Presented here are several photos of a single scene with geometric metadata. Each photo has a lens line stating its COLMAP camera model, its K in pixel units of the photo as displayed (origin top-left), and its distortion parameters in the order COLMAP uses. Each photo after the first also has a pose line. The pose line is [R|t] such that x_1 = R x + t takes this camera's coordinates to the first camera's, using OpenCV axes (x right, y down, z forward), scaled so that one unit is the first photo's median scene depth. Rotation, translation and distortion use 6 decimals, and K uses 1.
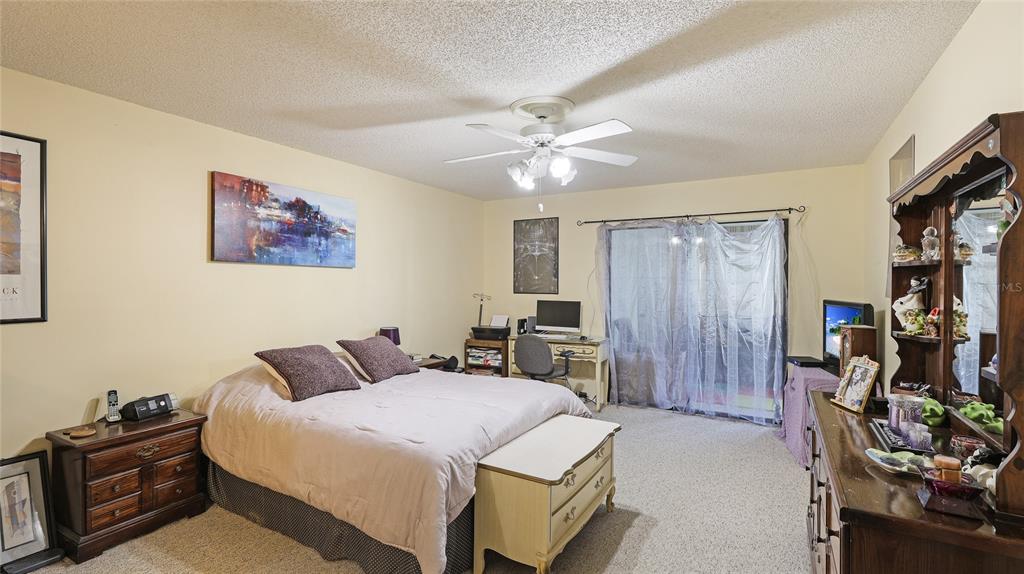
lens RADIAL K [[465.8, 0, 512.0], [0, 465.8, 287.0], [0, 0, 1]] dist [-0.001949, -0.001096]
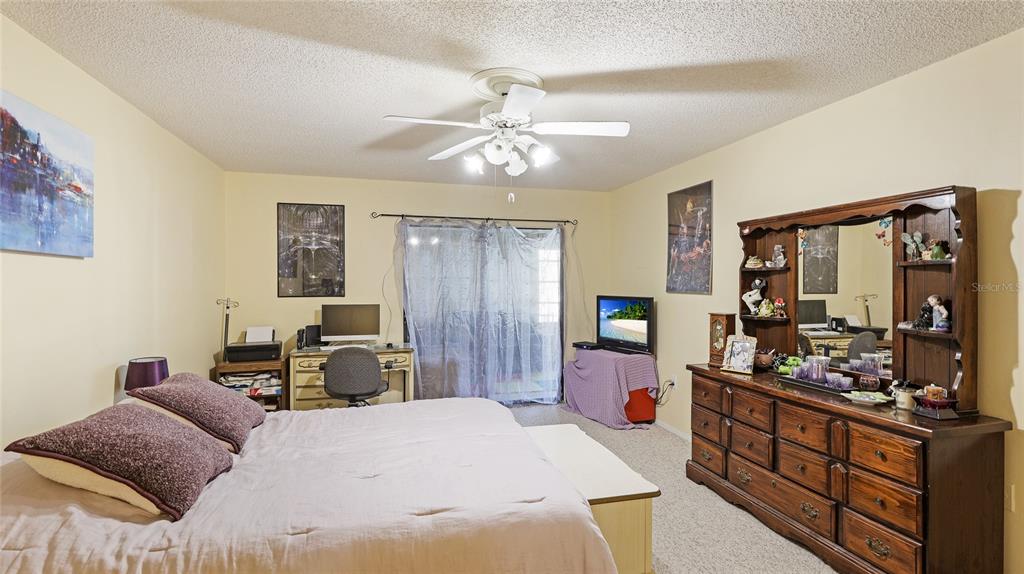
lens RADIAL K [[465.8, 0, 512.0], [0, 465.8, 287.0], [0, 0, 1]] dist [-0.001949, -0.001096]
pose [[0.708465, -0.010479, 0.705668, -0.354764], [0.010764, 0.999934, 0.004041, -0.003158], [-0.705664, 0.004733, 0.708531, 0.240494]]
